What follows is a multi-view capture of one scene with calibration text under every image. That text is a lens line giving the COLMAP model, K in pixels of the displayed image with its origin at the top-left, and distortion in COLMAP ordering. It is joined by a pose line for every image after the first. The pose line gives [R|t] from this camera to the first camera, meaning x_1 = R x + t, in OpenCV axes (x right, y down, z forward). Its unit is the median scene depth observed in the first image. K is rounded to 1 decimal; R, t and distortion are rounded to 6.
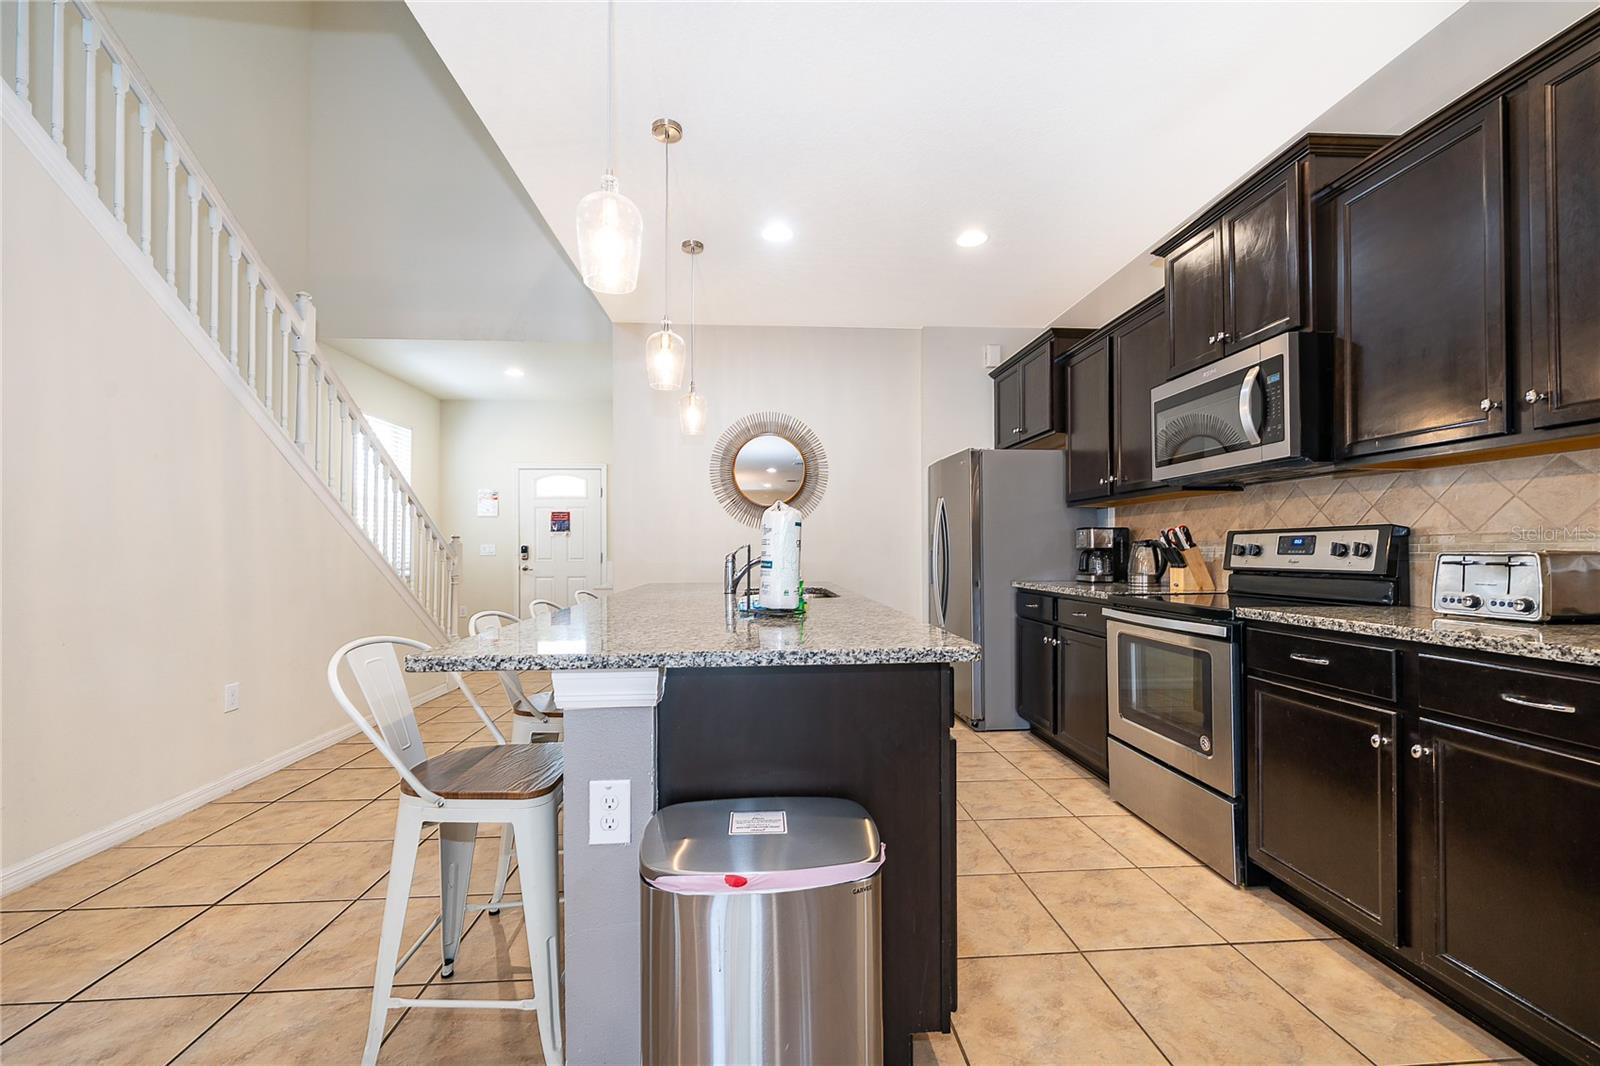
lens RADIAL K [[639.7, 0, 806.6], [0, 639.7, 543.0], [0, 0, 1]] dist [-0.003893, -0.000076]
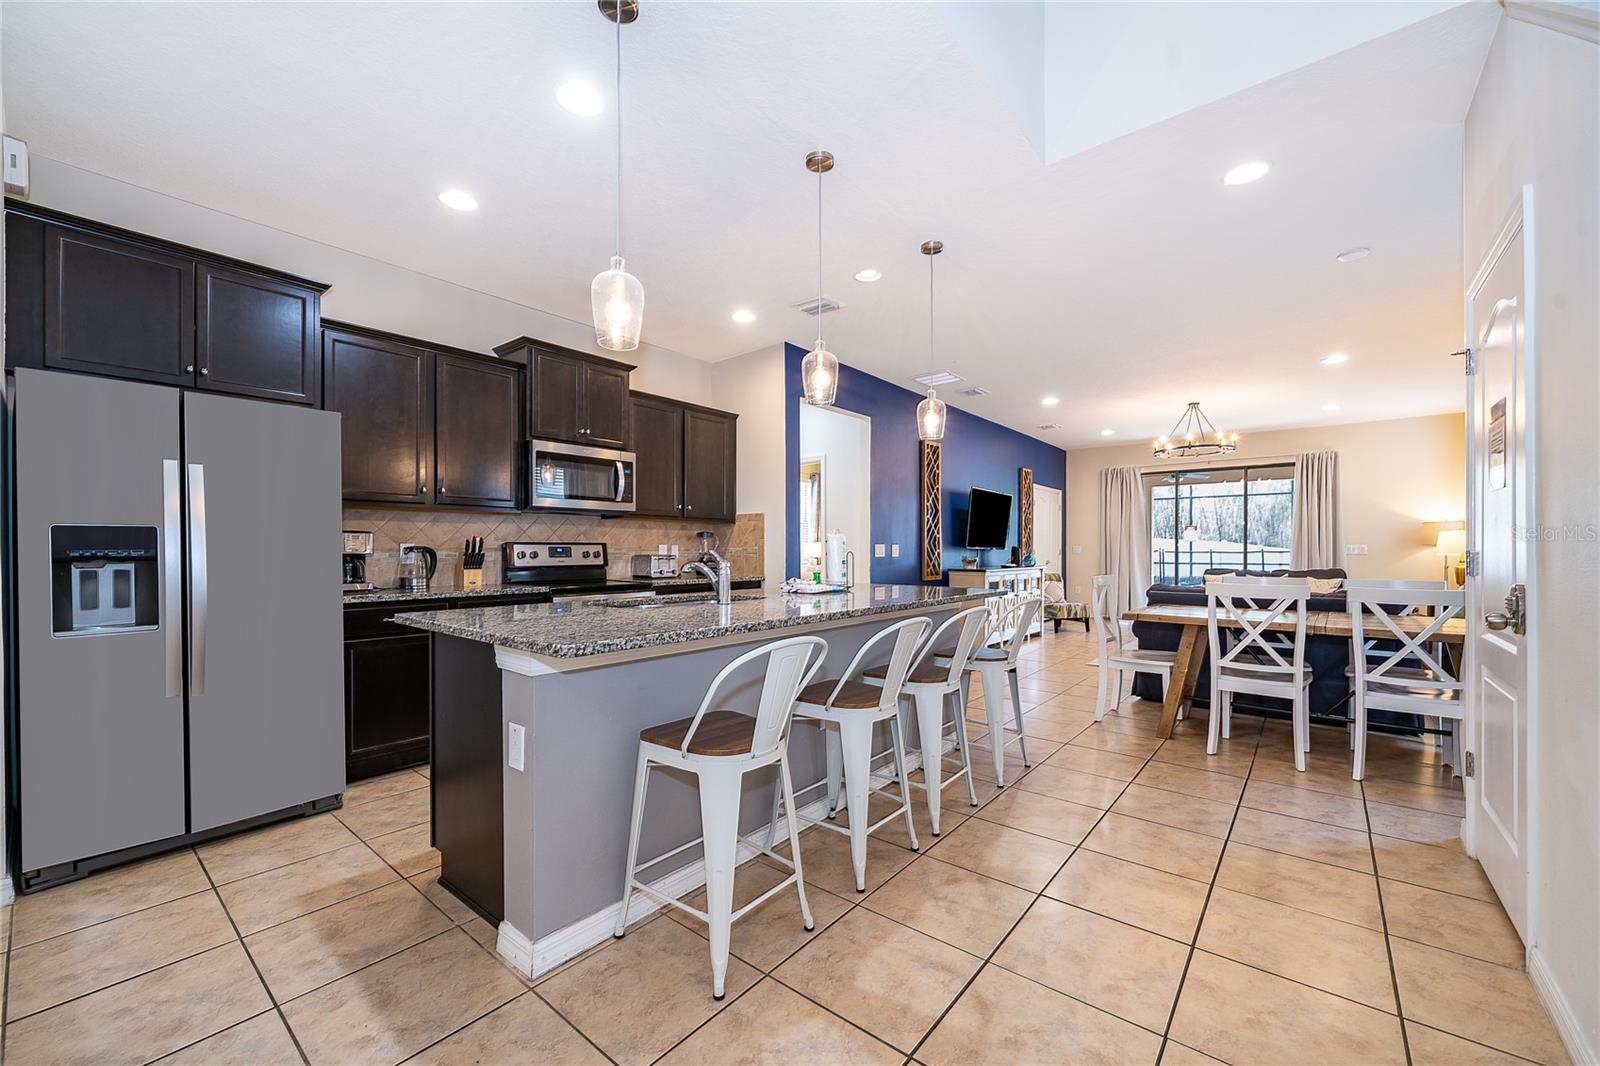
lens RADIAL K [[639.7, 0, 788.8], [0, 639.7, 558.2], [0, 0, 1]] dist [-0.003893, -0.000076]
pose [[-0.724810, 0.010649, 0.688867, -0.988544], [0.006692, 0.999942, -0.008417, 0.041941], [-0.688917, -0.001491, -0.724839, 1.952037]]
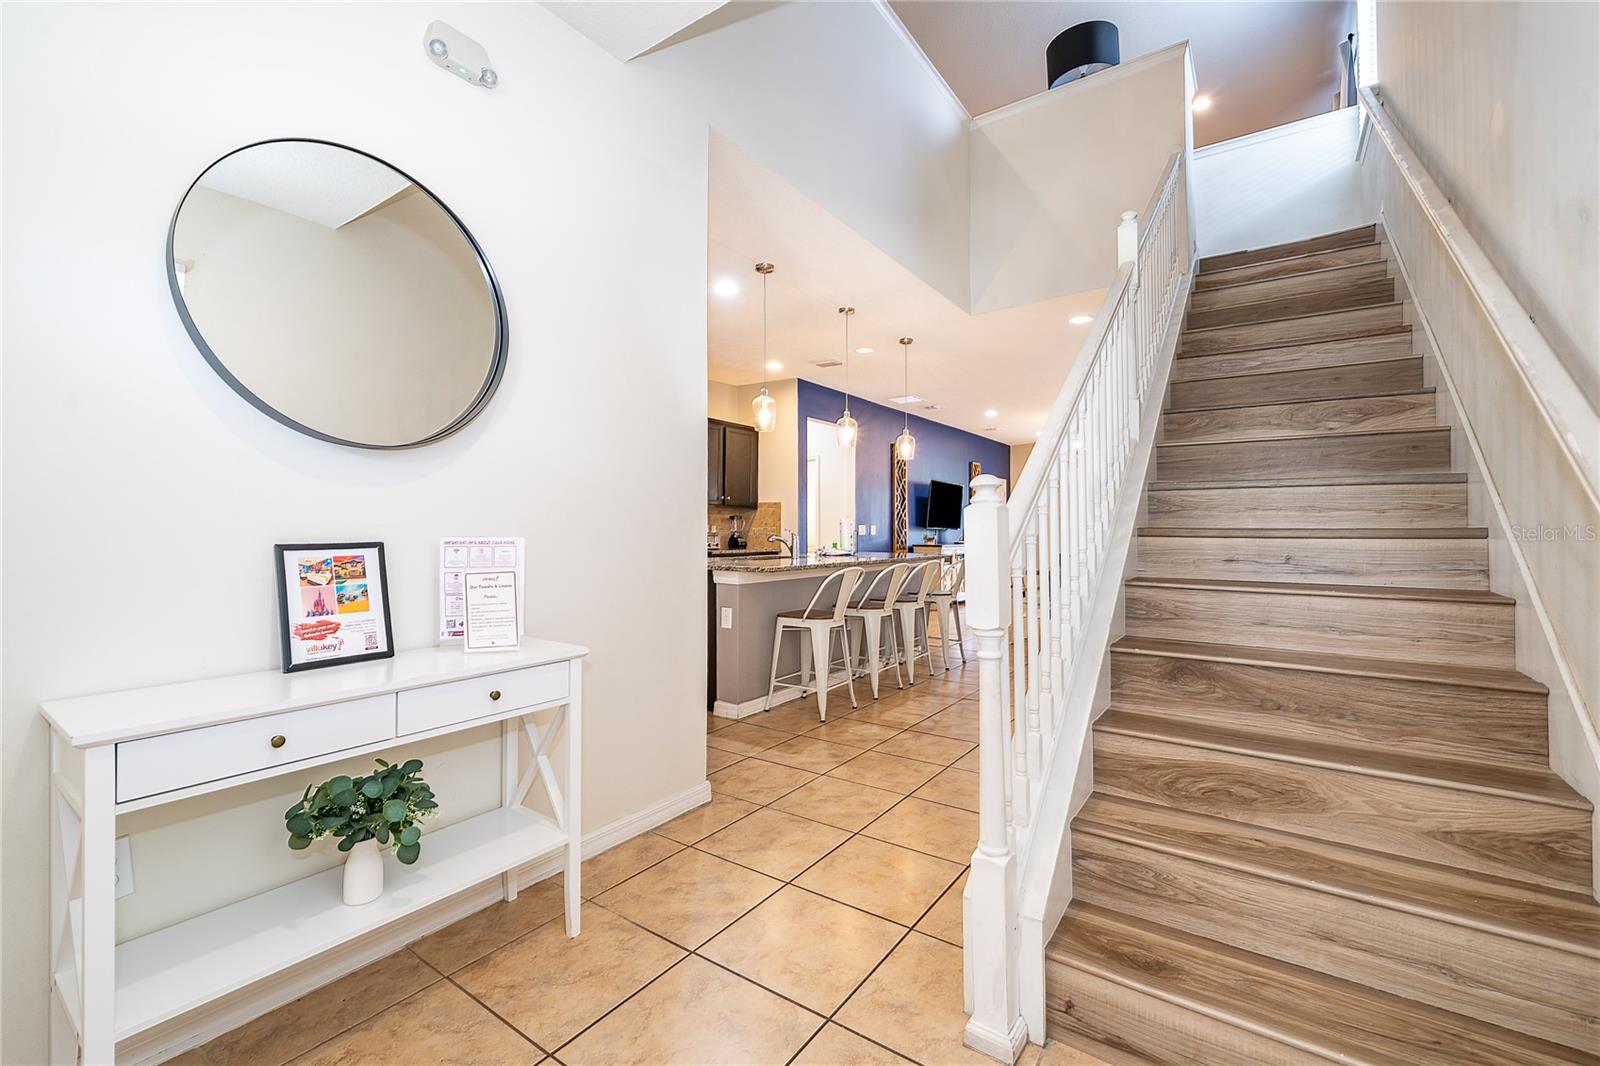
lens RADIAL K [[669.1, 0, 796.8], [0, 669.1, 528.5], [0, 0, 1]] dist [0.000820, 0.000016]
pose [[-0.776958, 0.019238, 0.629259, -1.435939], [0.006151, 0.999717, -0.022969, 0.063791], [-0.629523, -0.013976, -0.776857, 2.798141]]
